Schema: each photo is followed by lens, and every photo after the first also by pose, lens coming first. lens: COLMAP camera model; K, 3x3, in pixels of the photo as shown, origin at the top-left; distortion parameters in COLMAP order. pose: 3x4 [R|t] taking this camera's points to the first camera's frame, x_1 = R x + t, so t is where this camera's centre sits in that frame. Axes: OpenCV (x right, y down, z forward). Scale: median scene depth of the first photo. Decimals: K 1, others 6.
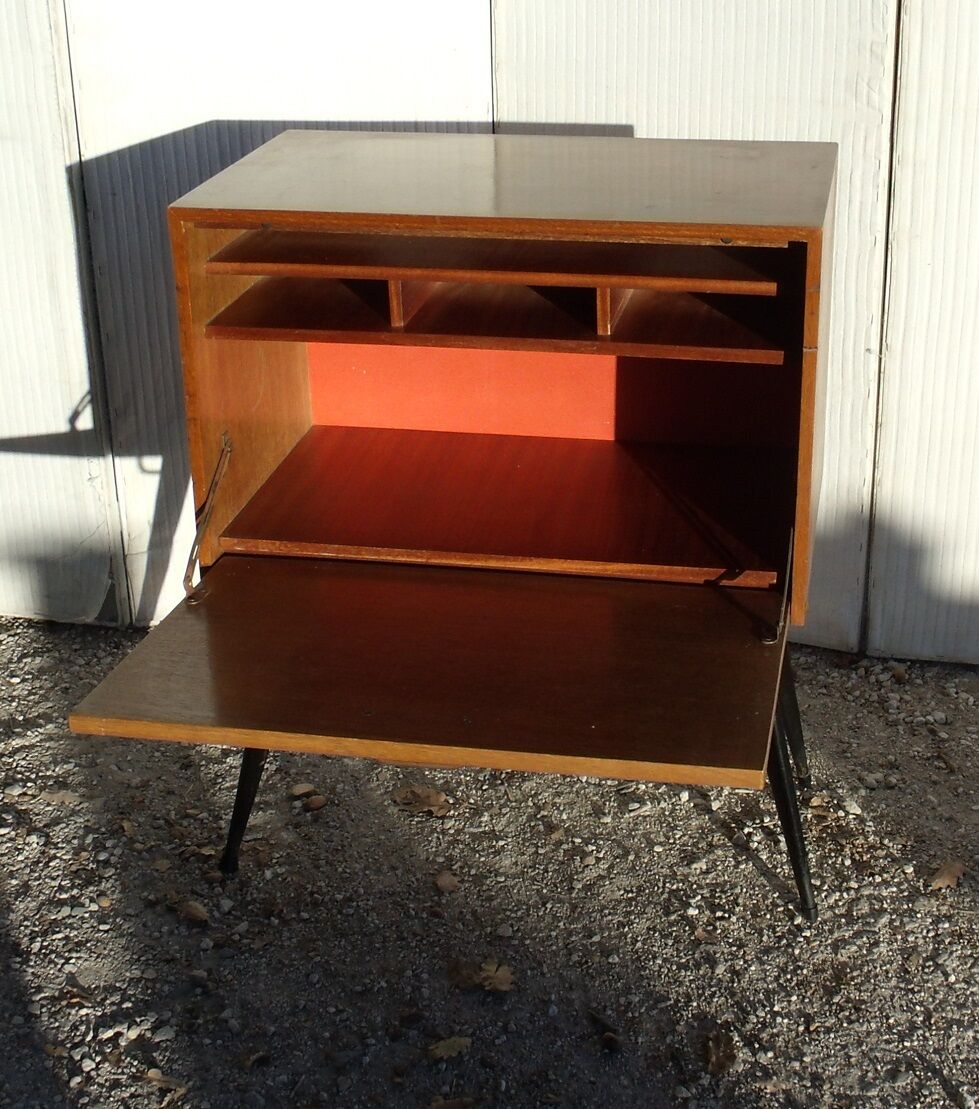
lens RADIAL K [[1983.4, 0, 495.1], [0, 1983.4, 553.3], [0, 0, 1]] dist [-0.092227, 0.000000]
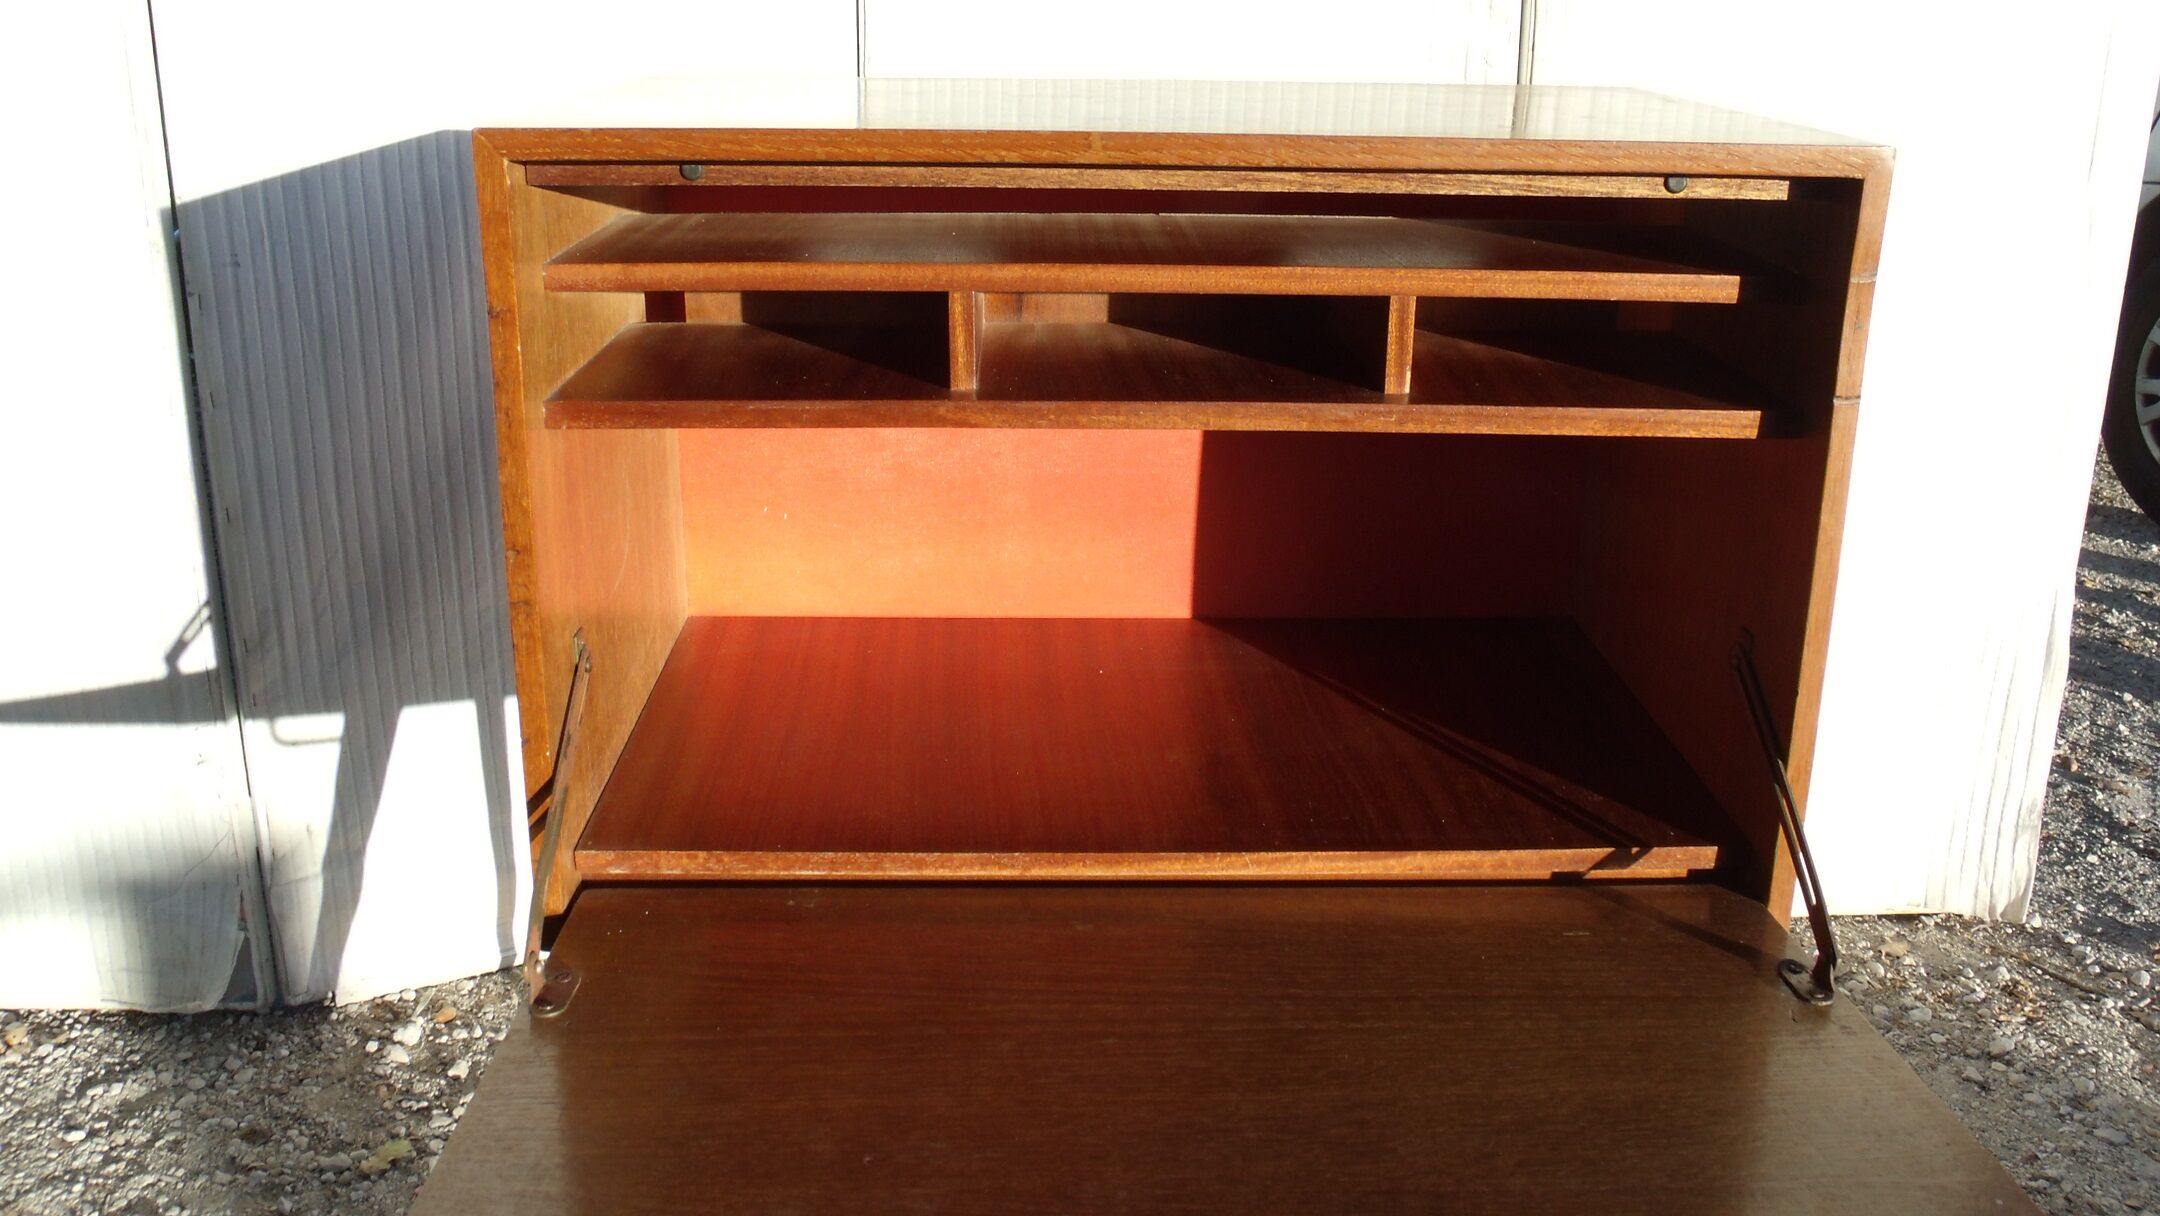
lens RADIAL K [[1863.1, 0, 984.2], [0, 1863.1, 653.9], [0, 0, 1]] dist [-0.034217, 0.035502]
pose [[0.966794, -0.042267, 0.252036, -0.153960], [0.064028, 0.994834, -0.078773, -0.014068], [-0.247405, 0.092295, 0.964506, 0.538901]]
